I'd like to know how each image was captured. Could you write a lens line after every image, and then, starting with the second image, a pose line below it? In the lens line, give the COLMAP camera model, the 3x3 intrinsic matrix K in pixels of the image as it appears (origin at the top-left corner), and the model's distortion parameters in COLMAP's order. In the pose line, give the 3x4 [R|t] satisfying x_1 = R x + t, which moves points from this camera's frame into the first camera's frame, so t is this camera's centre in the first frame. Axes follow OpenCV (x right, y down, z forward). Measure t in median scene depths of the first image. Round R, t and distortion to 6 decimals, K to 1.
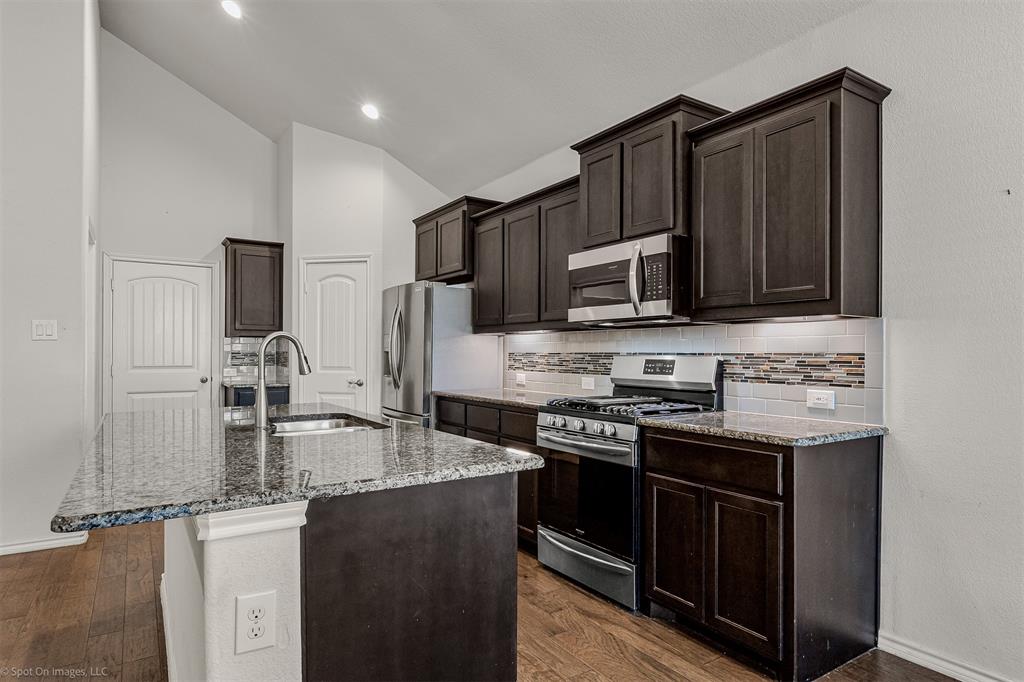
lens RADIAL K [[578.2, 0, 514.7], [0, 578.2, 351.0], [0, 0, 1]] dist [-0.021023, -0.000655]
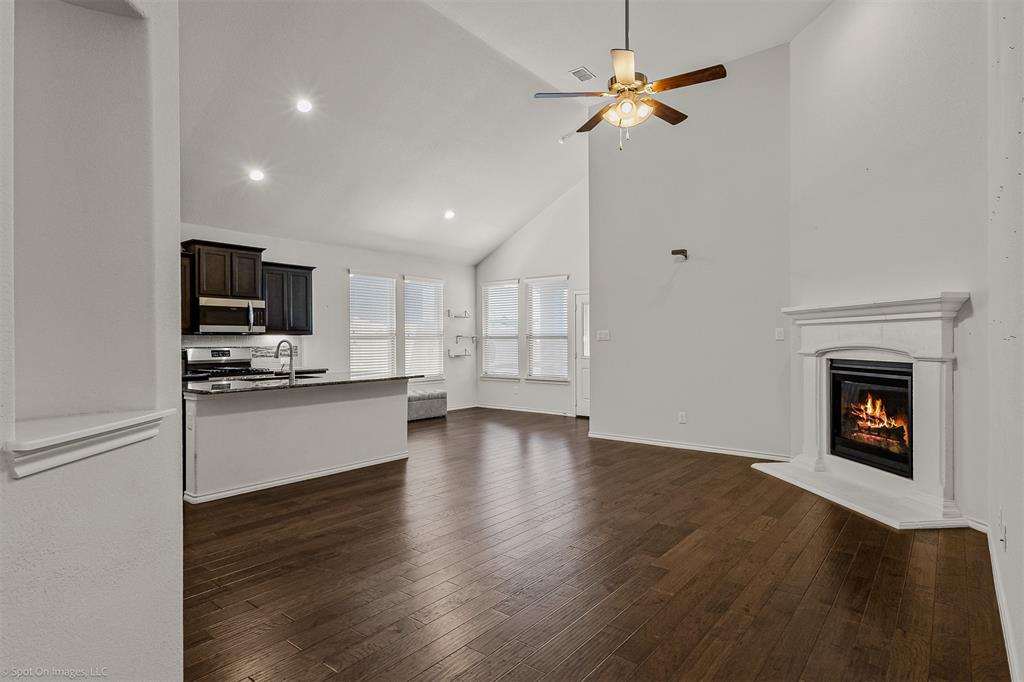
lens RADIAL K [[538.2, 0, 512.8], [0, 538.2, 345.5], [0, 0, 1]] dist [0.001942, -0.000017]
pose [[-0.300439, -0.007591, 0.953771, -2.194342], [0.005444, 0.999938, 0.009673, -0.017469], [-0.953786, 0.008098, -0.300379, 0.609108]]
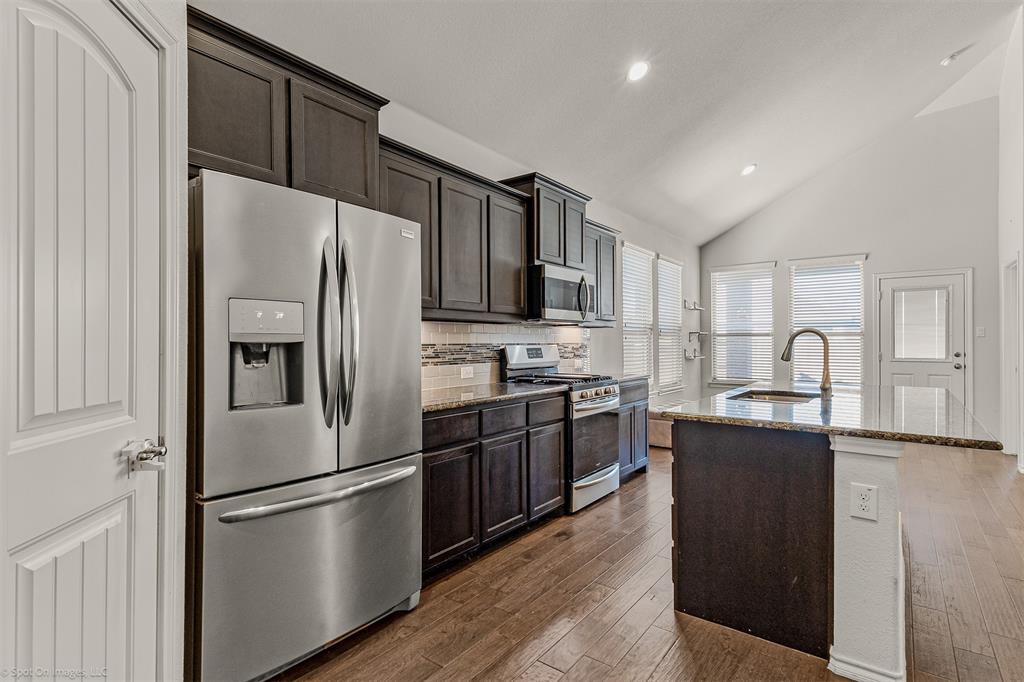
lens RADIAL K [[494.4, 0, 508.2], [0, 494.4, 340.5], [0, 0, 1]] dist [0.000008, -0.000346]
pose [[-0.278439, 0.002497, 0.960451, -1.014637], [0.001510, 0.999997, -0.002162, -0.001405], [-0.960453, 0.000849, -0.278442, 1.539854]]
